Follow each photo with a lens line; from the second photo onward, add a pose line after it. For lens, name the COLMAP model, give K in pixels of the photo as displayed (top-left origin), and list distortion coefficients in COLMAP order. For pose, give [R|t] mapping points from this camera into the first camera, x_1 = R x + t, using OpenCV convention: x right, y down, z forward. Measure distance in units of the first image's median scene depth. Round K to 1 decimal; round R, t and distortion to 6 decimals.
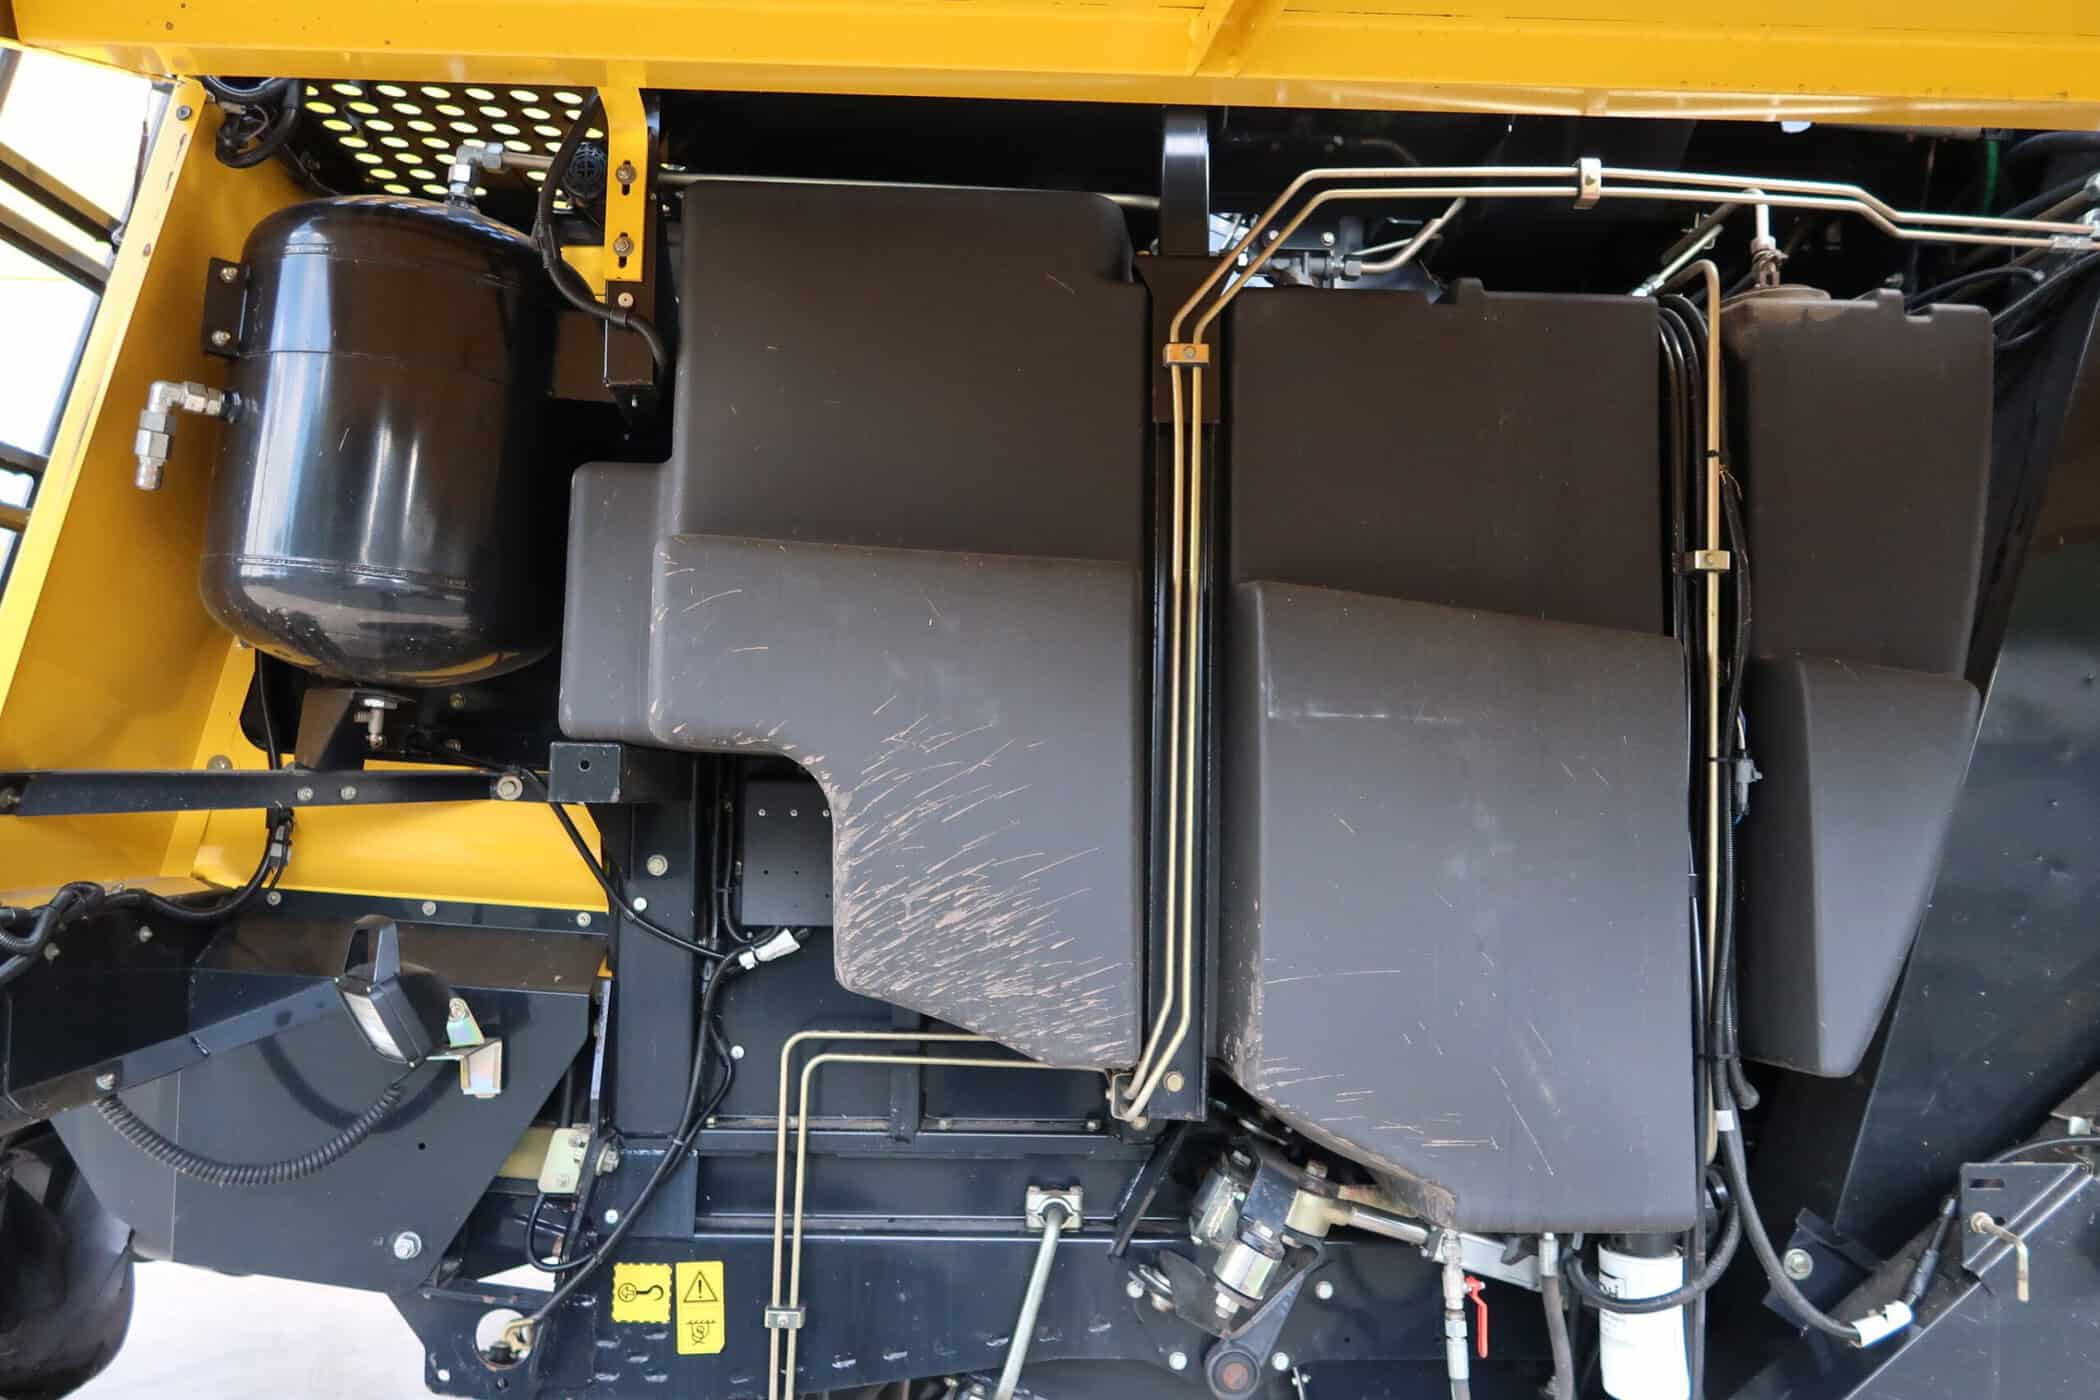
lens RADIAL K [[1503.5, 0, 1043.5], [0, 1503.5, 700.5], [0, 0, 1]] dist [-0.013235, 0.003064]
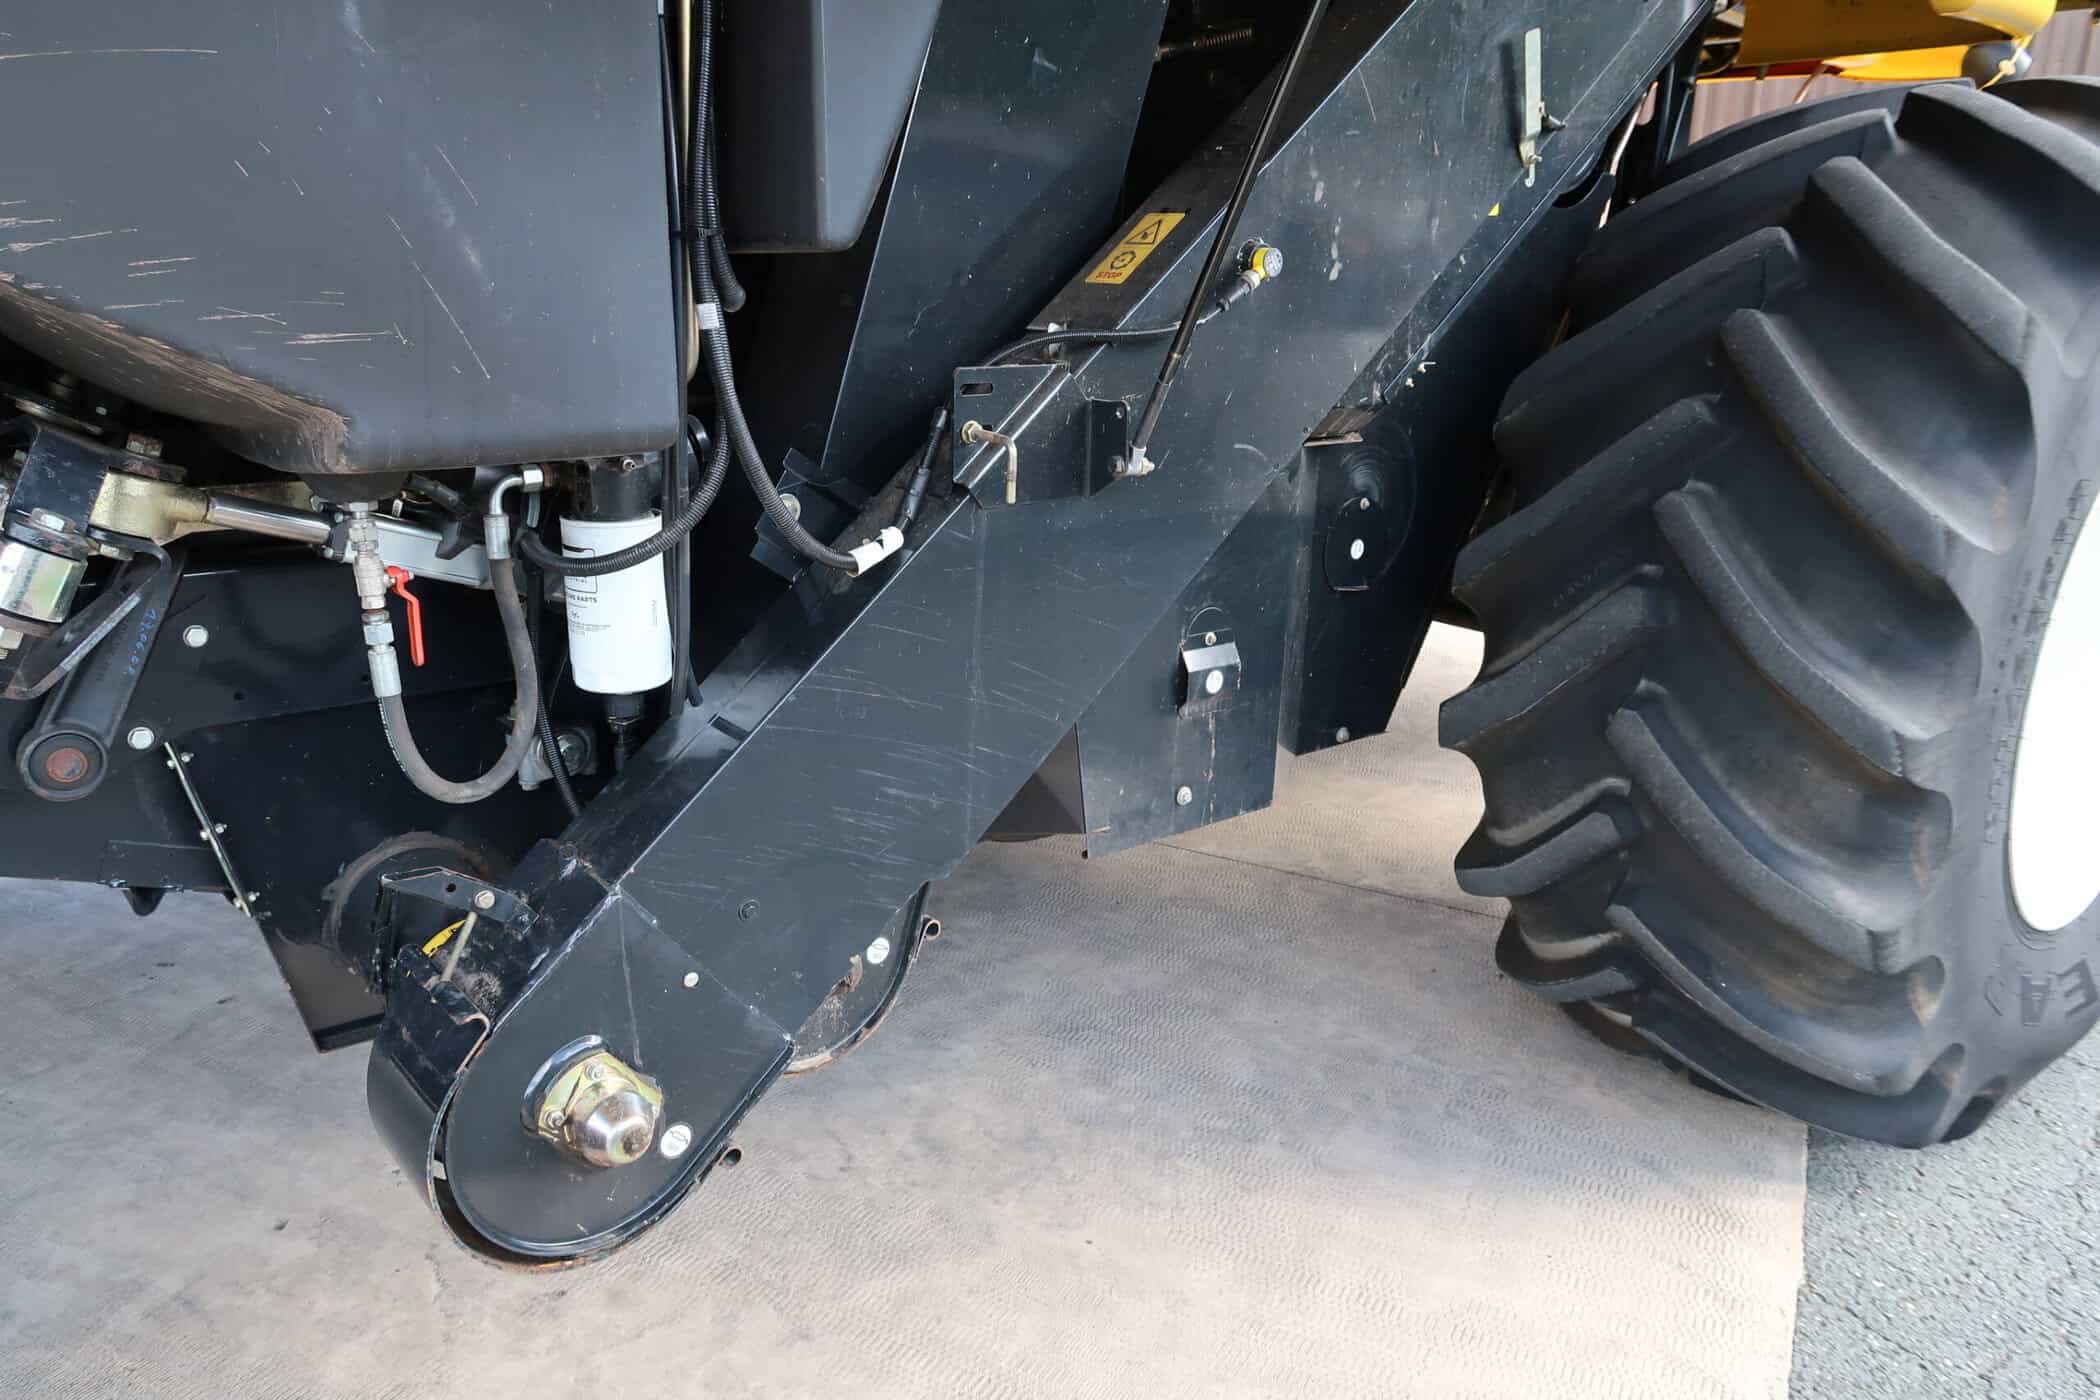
lens RADIAL K [[1503.5, 0, 1043.5], [0, 1503.5, 700.5], [0, 0, 1]] dist [-0.013235, 0.003064]
pose [[0.787779, -0.163671, 0.593815, 0.088954], [-0.055954, 0.941050, 0.333608, 0.186755], [-0.613412, -0.296036, 0.732181, 0.244563]]
